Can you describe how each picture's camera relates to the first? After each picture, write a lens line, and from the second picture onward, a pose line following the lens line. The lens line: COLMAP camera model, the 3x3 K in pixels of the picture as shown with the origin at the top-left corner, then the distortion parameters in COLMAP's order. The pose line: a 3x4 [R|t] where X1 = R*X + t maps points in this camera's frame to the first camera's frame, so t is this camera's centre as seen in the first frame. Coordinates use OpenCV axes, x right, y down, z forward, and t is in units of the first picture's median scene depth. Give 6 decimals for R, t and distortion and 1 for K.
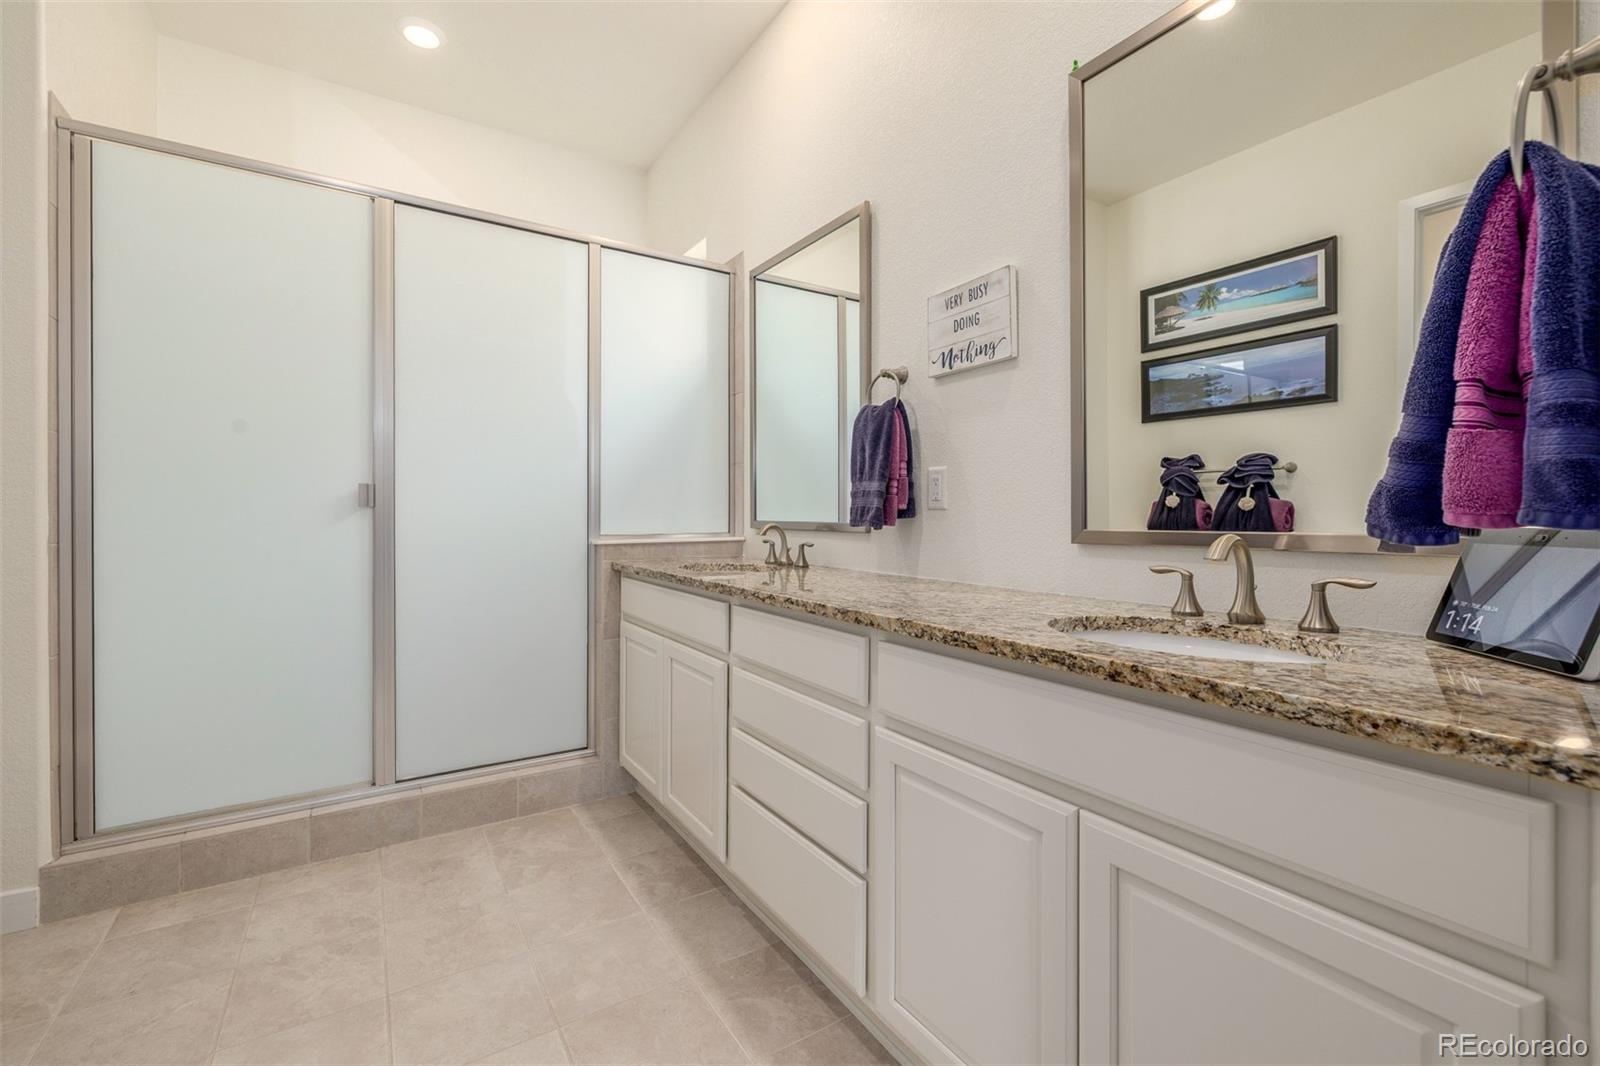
lens RADIAL K [[679.0, 0, 795.7], [0, 679.0, 513.4], [0, 0, 1]] dist [0.003161, 0.000166]
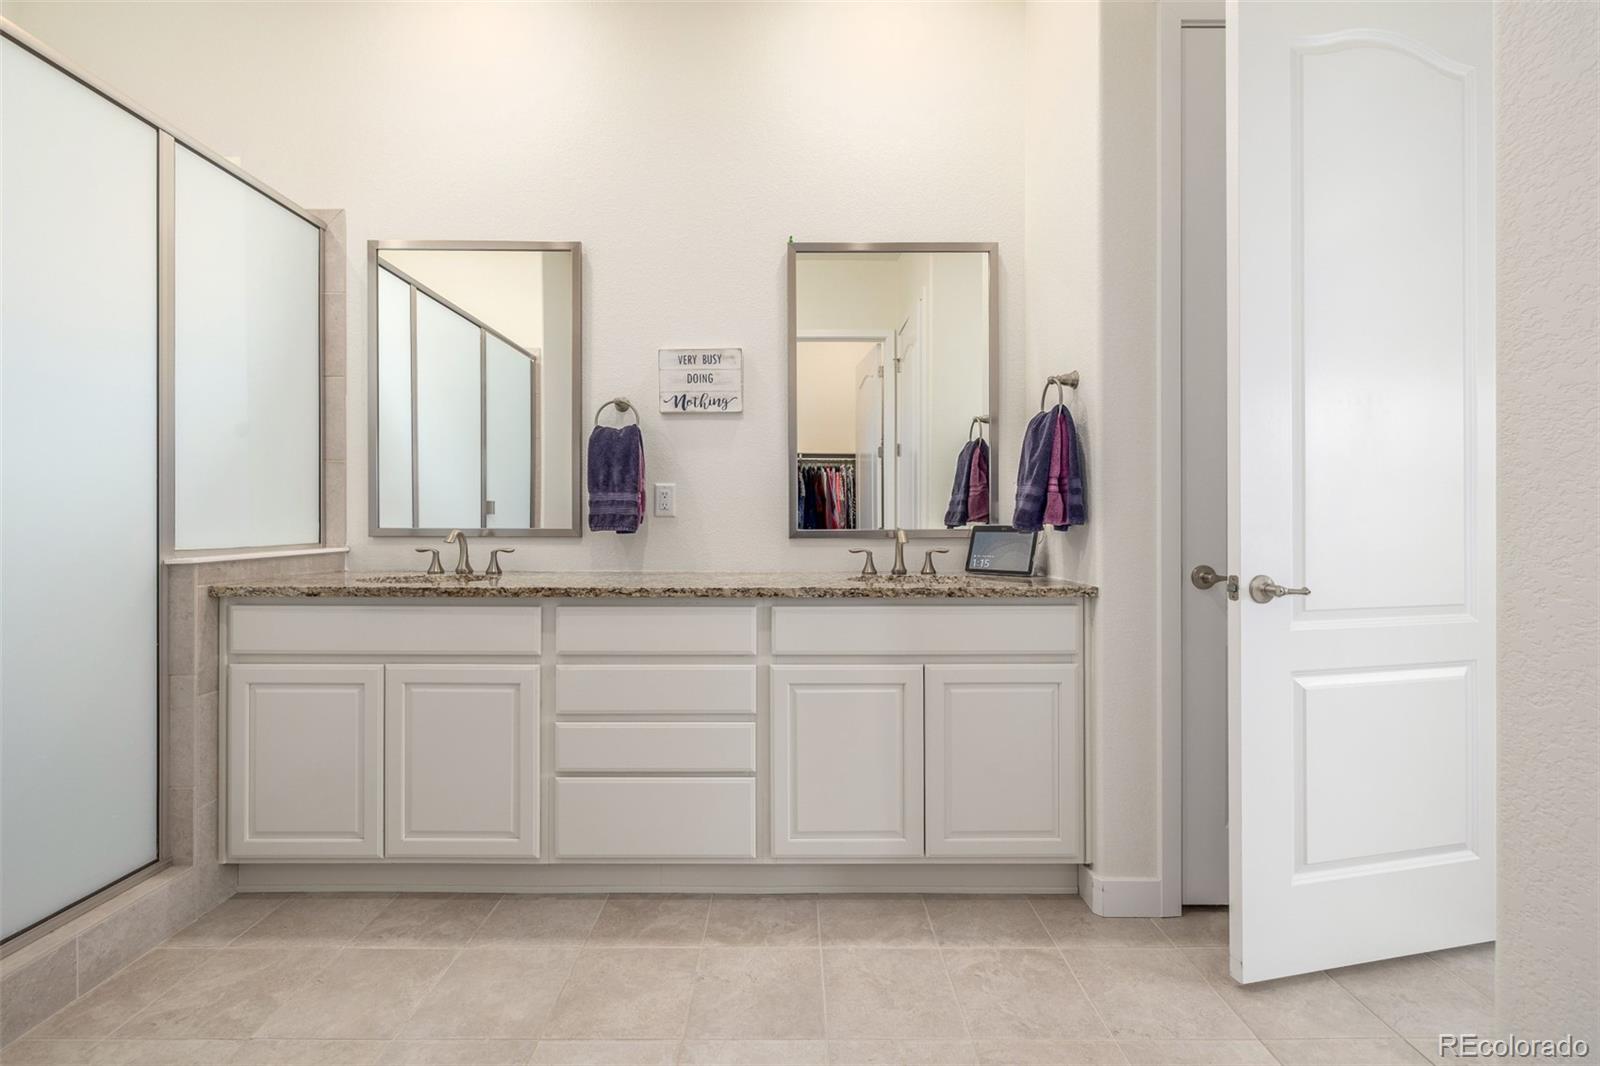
lens RADIAL K [[659.8, 0, 798.8], [0, 659.8, 517.8], [0, 0, 1]] dist [-0.001504, -0.000083]
pose [[0.534397, 0.001173, 0.845233, -0.733350], [-0.000408, 0.999999, -0.001130, -0.002222], [-0.845233, 0.000258, 0.534397, 0.129071]]
